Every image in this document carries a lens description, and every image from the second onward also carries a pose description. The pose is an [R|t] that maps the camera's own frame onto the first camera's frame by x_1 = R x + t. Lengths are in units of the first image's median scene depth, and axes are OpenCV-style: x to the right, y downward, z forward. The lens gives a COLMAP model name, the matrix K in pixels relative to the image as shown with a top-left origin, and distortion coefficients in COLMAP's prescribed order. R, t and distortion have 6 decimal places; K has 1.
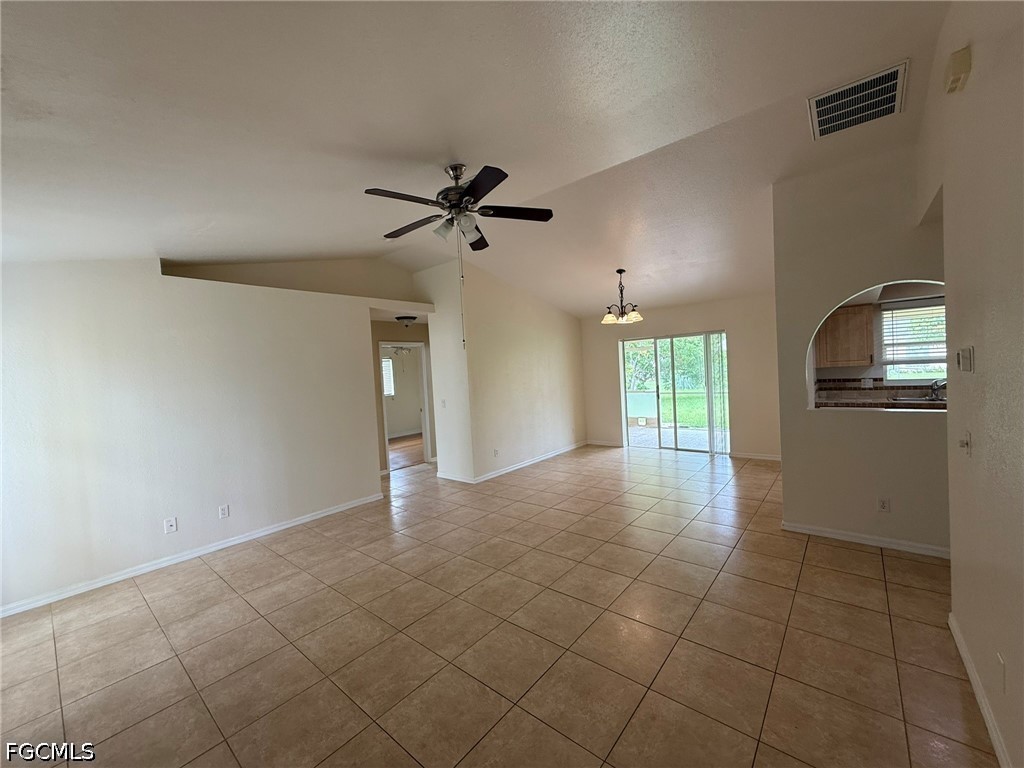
lens RADIAL K [[405.9, 0, 512.4], [0, 405.9, 383.5], [0, 0, 1]] dist [0.000498, 0.000051]
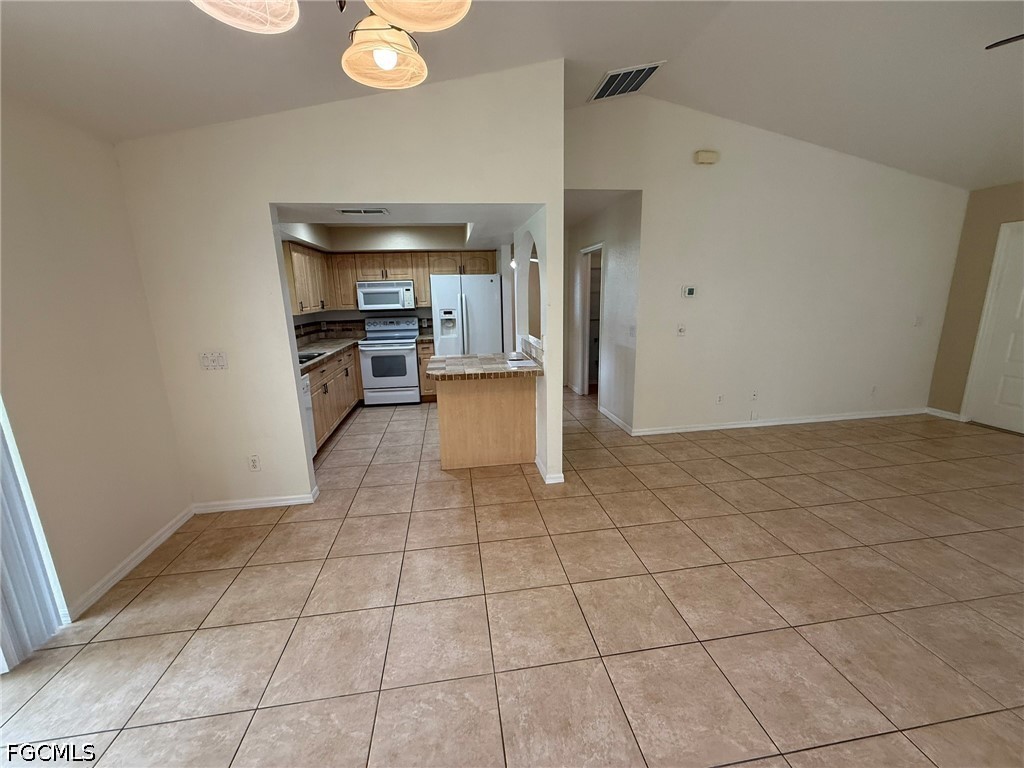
lens RADIAL K [[405.9, 0, 510.5], [0, 405.9, 382.6], [0, 0, 1]] dist [0.000498, 0.000051]
pose [[-0.743553, -0.068205, 0.665189, 0.117427], [0.090336, 0.975419, 0.200993, -0.040384], [-0.662547, 0.209539, -0.719114, 1.257925]]
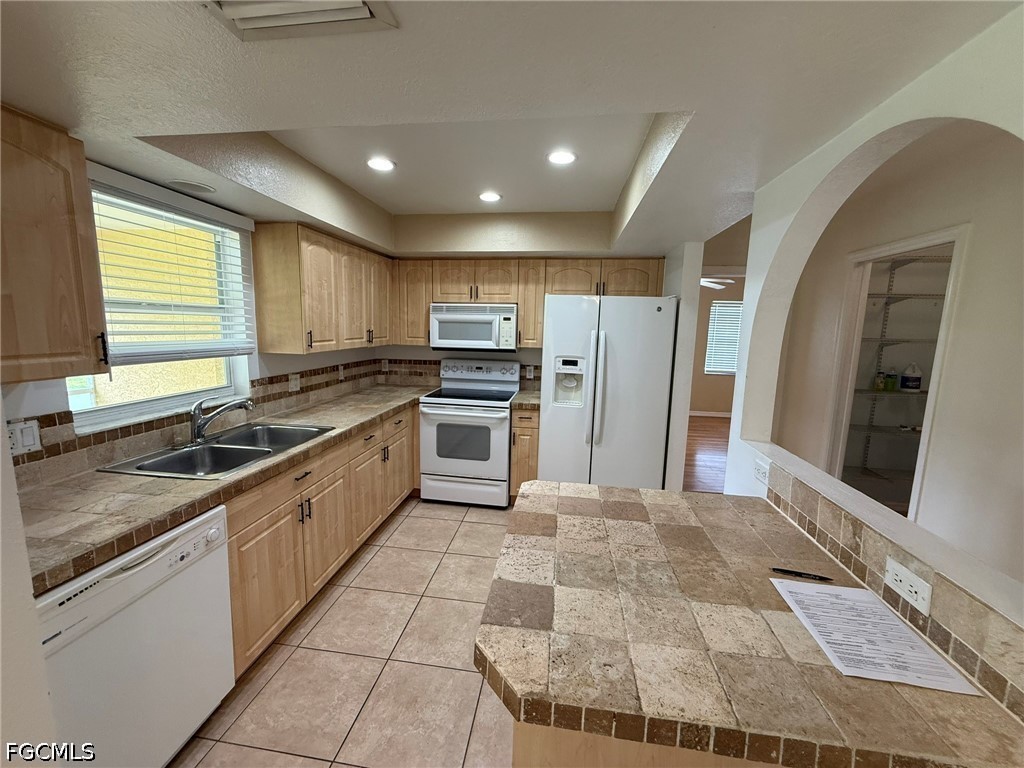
lens RADIAL K [[405.9, 0, 509.7], [0, 405.9, 382.7], [0, 0, 1]] dist [0.000498, 0.000051]
pose [[-0.528188, -0.073573, 0.845934, 0.520908], [0.036392, 0.993362, 0.109118, -0.058849], [-0.848347, 0.088420, -0.522005, 0.934705]]
